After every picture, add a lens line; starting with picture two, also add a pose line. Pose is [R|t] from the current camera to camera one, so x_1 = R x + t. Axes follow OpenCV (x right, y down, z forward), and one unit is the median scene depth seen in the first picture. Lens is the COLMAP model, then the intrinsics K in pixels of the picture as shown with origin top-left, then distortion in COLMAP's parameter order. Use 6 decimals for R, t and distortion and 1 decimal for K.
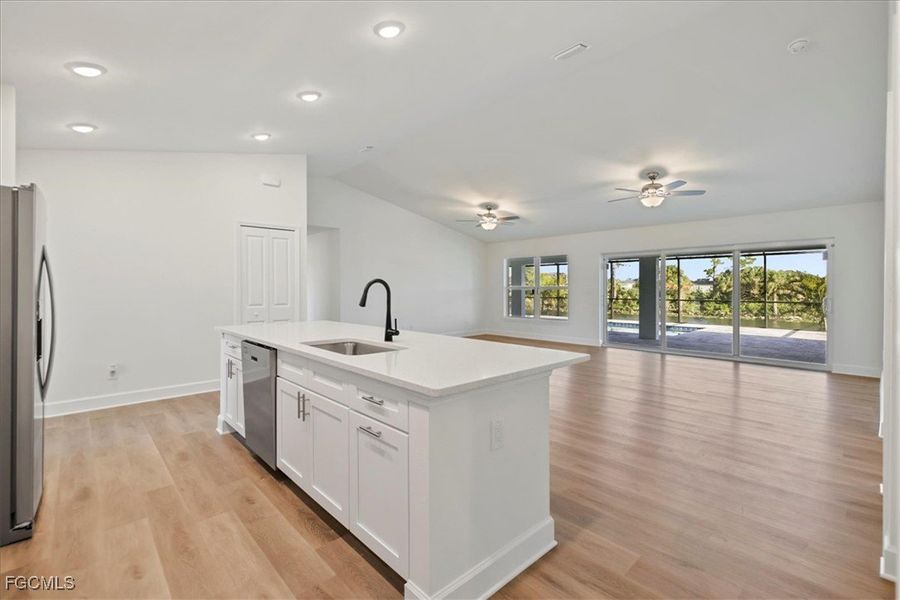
lens RADIAL K [[397.5, 0, 451.0], [0, 397.5, 285.4], [0, 0, 1]] dist [-0.000200, -0.000234]
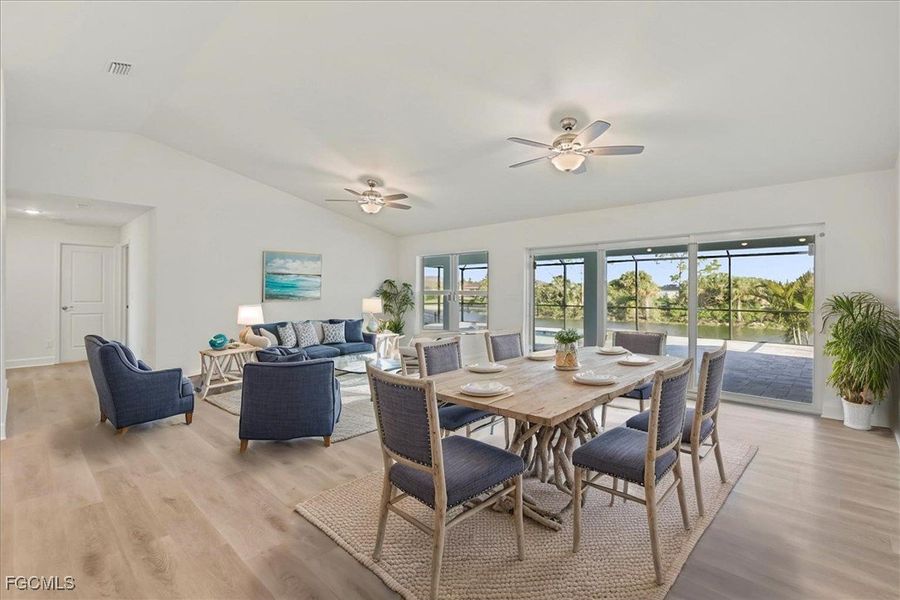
lens RADIAL K [[400.5, 0, 452.6], [0, 400.5, 290.2], [0, 0, 1]] dist [0.001360, 0.000177]
pose [[0.997933, 0.005384, 0.064035, 0.106703], [-0.005393, 0.999985, -0.000031, 0.000686], [-0.064034, -0.000314, 0.997948, 0.135217]]
